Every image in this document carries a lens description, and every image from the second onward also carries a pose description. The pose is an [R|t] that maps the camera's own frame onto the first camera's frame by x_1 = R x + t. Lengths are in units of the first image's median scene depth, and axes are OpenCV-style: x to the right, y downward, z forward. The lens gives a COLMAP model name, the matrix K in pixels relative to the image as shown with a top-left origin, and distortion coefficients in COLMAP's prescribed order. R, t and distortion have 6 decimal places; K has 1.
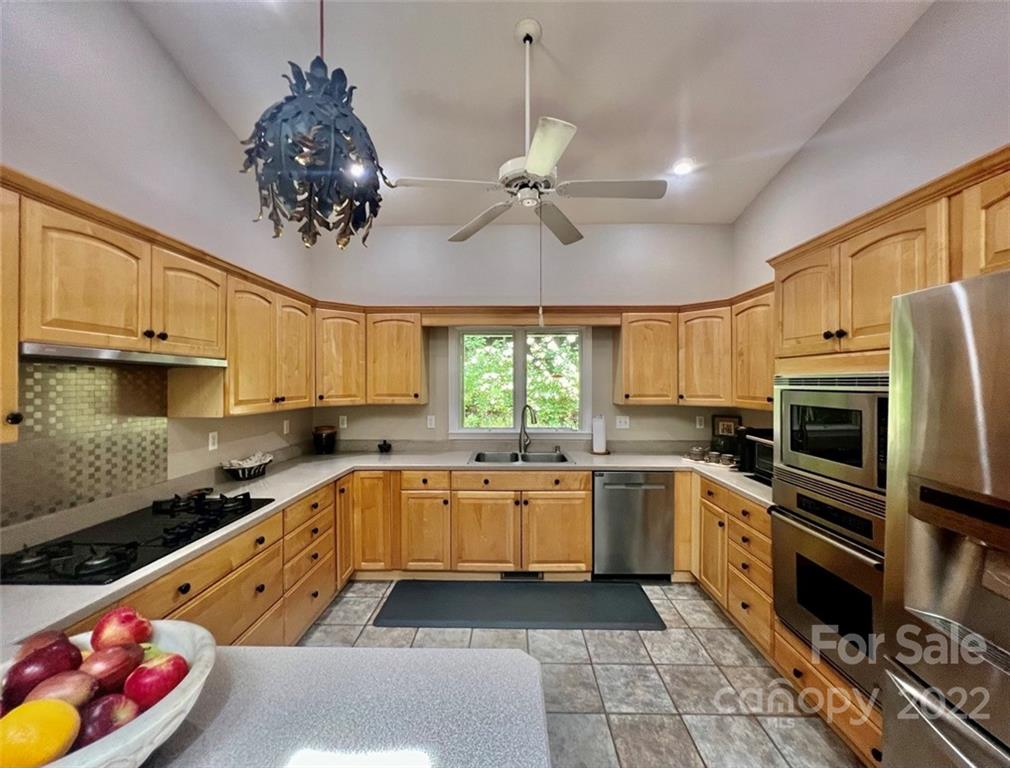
lens RADIAL K [[415.2, 0, 506.3], [0, 415.2, 382.3], [0, 0, 1]] dist [0.000694, 0.000072]
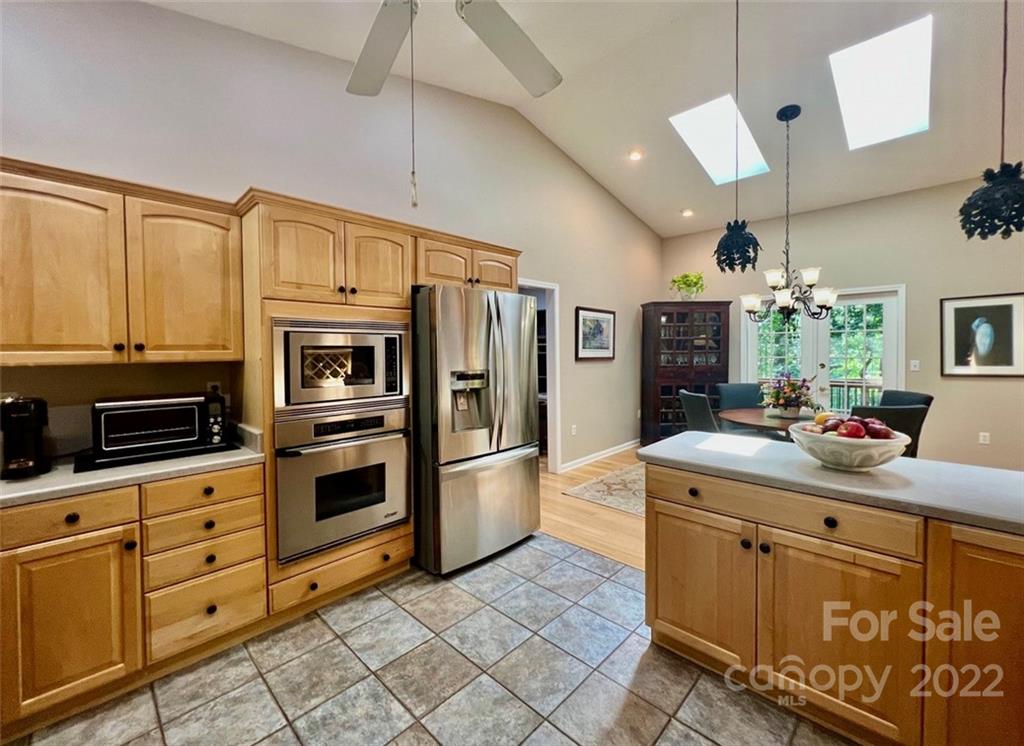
lens RADIAL K [[424.4, 0, 501.6], [0, 424.4, 360.1], [0, 0, 1]] dist [0.000483, 0.000121]
pose [[-0.725842, -0.008384, 0.687811, -0.442517], [0.005312, 0.999828, 0.017792, 0.076443], [-0.687841, 0.016568, -0.725672, 1.469152]]
